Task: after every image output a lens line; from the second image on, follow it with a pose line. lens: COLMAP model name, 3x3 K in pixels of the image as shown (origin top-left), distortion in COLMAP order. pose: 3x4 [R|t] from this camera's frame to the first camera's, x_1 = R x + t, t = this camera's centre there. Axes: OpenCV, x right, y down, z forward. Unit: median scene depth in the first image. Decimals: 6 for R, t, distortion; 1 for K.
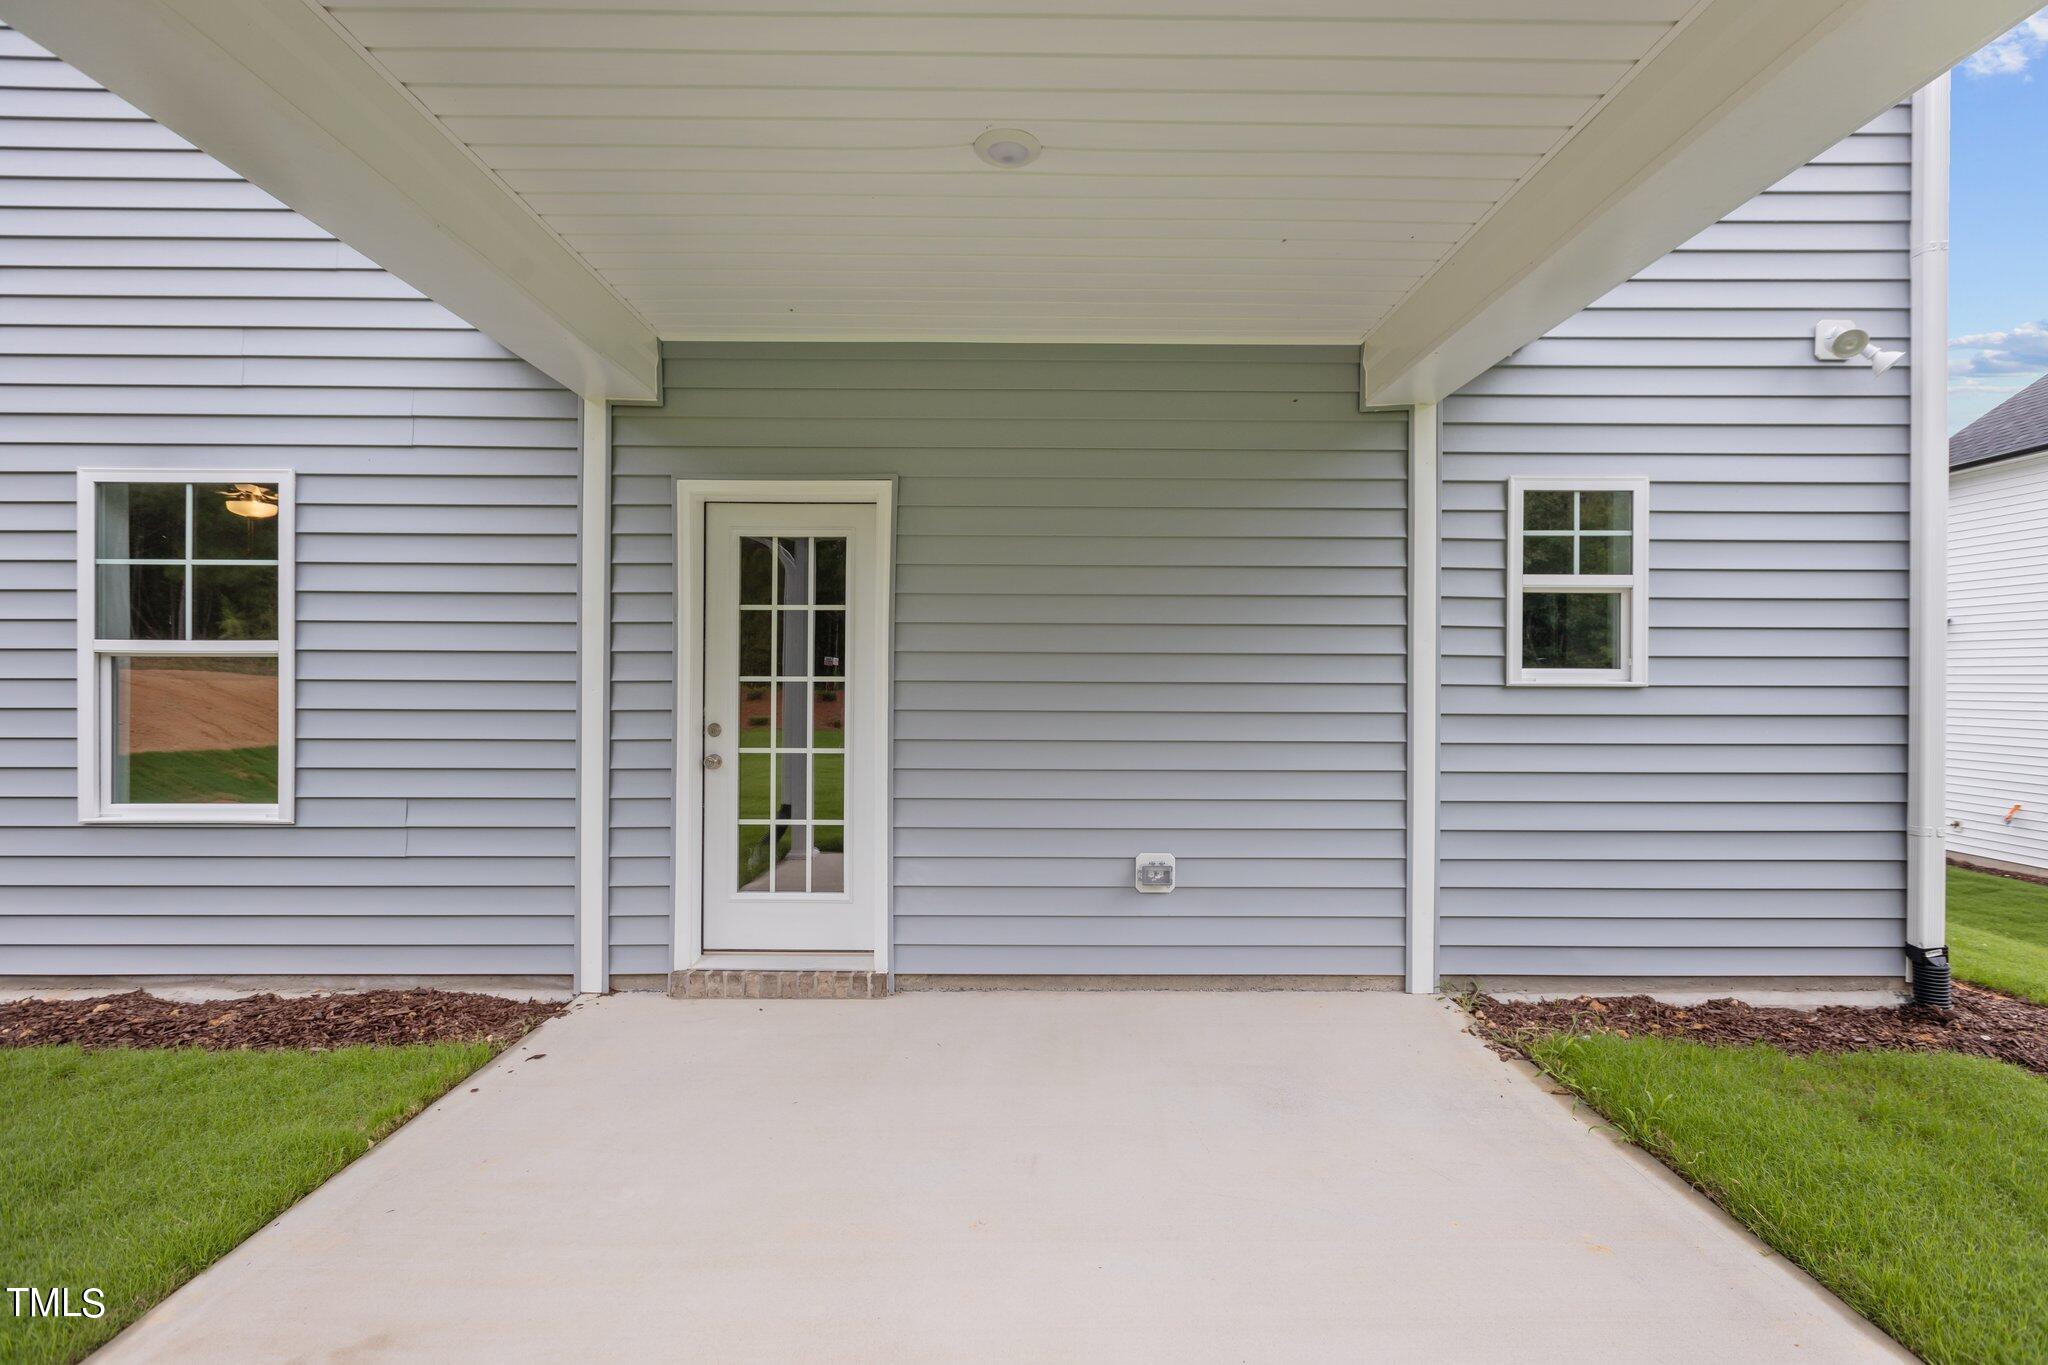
lens RADIAL K [[1102.5, 0, 1019.7], [0, 1102.5, 687.2], [0, 0, 1]] dist [0.004577, -0.003037]
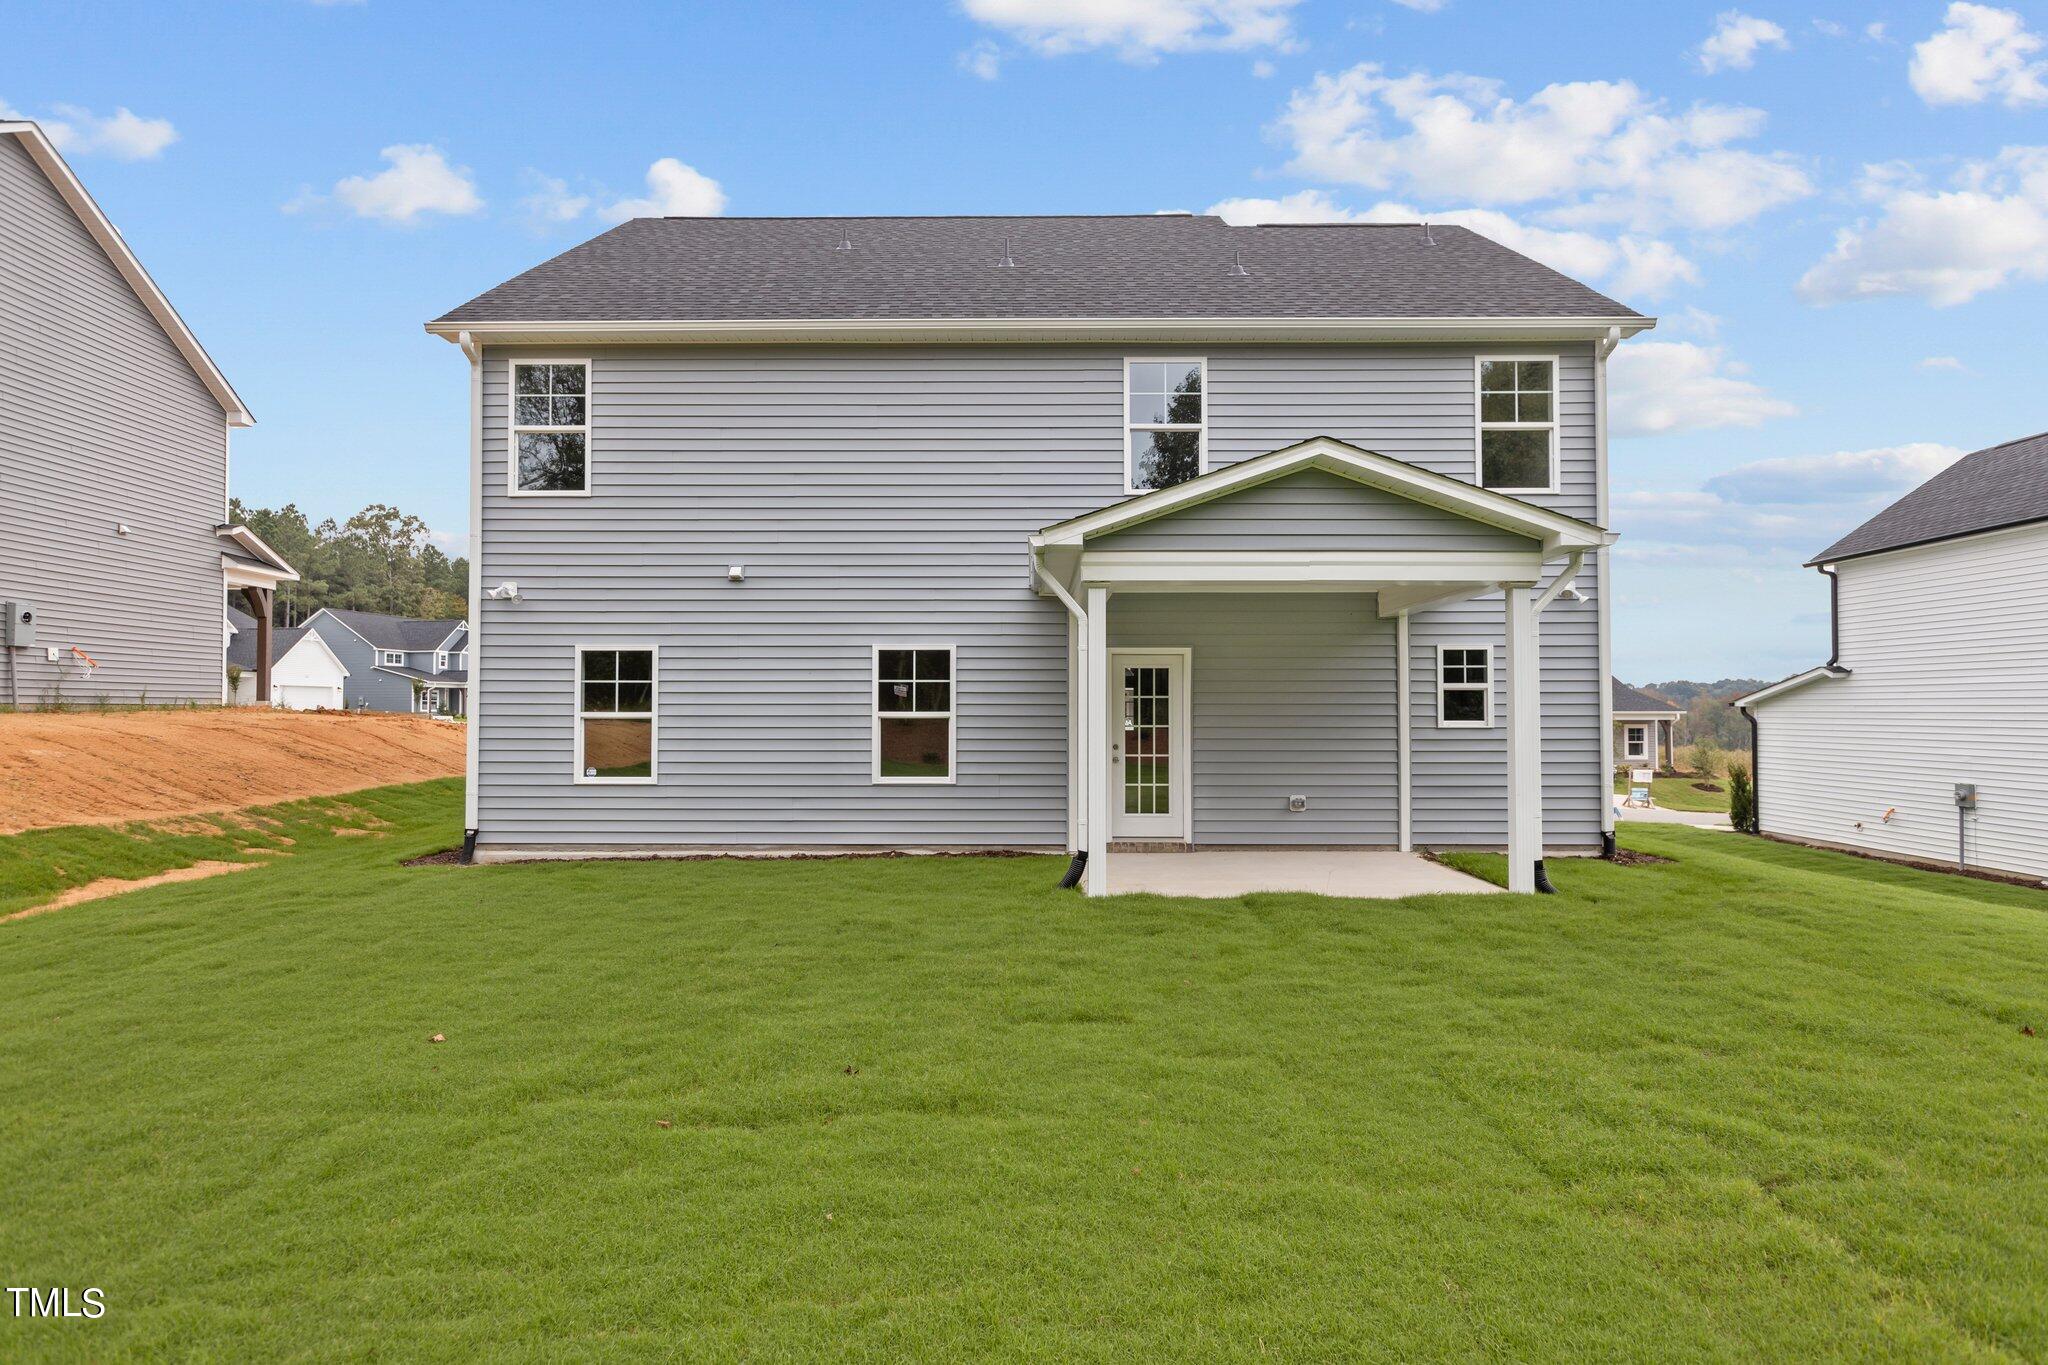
lens RADIAL K [[1132.3, 0, 1027.5], [0, 1132.3, 677.8], [0, 0, 1]] dist [0.006069, -0.002265]
pose [[0.999896, -0.004991, -0.013520, -0.452435], [0.004553, 0.999470, -0.032228, -0.035927], [0.013674, 0.032164, 0.999389, -1.580680]]
